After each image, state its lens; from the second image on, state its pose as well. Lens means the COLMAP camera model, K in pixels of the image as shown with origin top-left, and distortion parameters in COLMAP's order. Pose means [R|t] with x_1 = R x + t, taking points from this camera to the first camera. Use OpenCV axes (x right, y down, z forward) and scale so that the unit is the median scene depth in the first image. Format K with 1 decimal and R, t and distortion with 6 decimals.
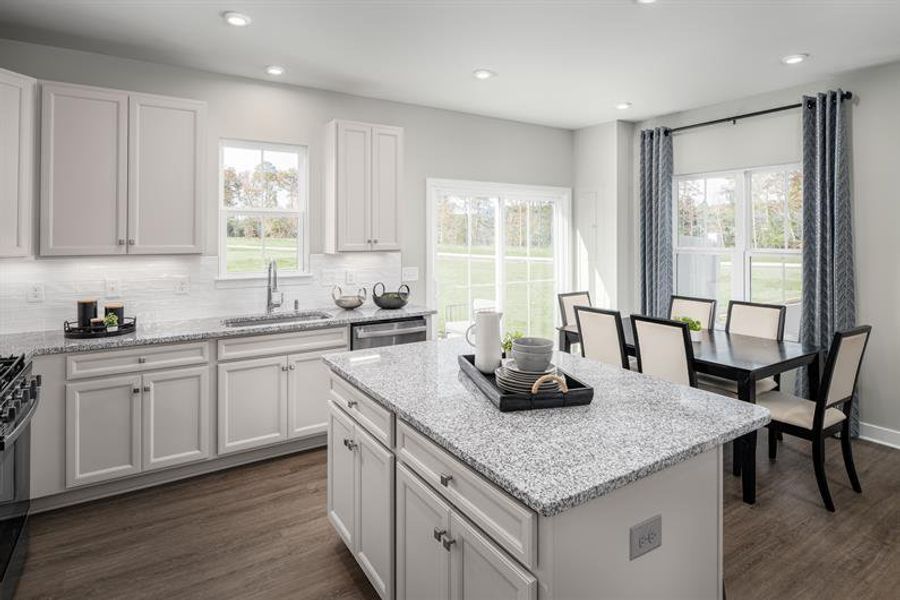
lens RADIAL K [[493.7, 0, 450.0], [0, 493.7, 232.8], [0, 0, 1]] dist [-0.001428, -0.000677]
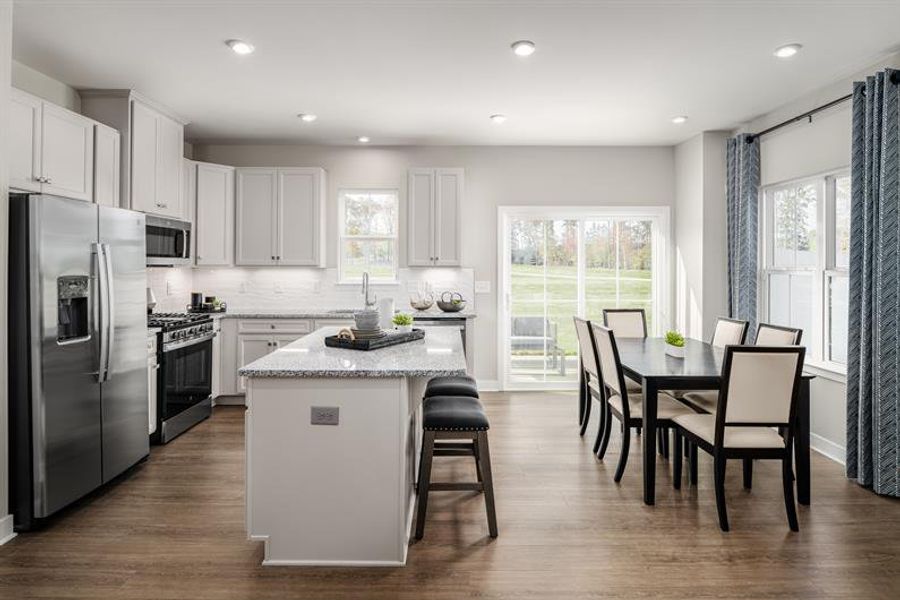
lens RADIAL K [[499.6, 0, 450.3], [0, 499.6, 263.7], [0, 0, 1]] dist [0.015487, -0.000462]
pose [[0.841865, 0.002103, -0.539684, 0.575029], [0.000251, 0.999991, 0.004288, 0.024334], [0.539688, -0.003745, 0.841857, -0.082749]]
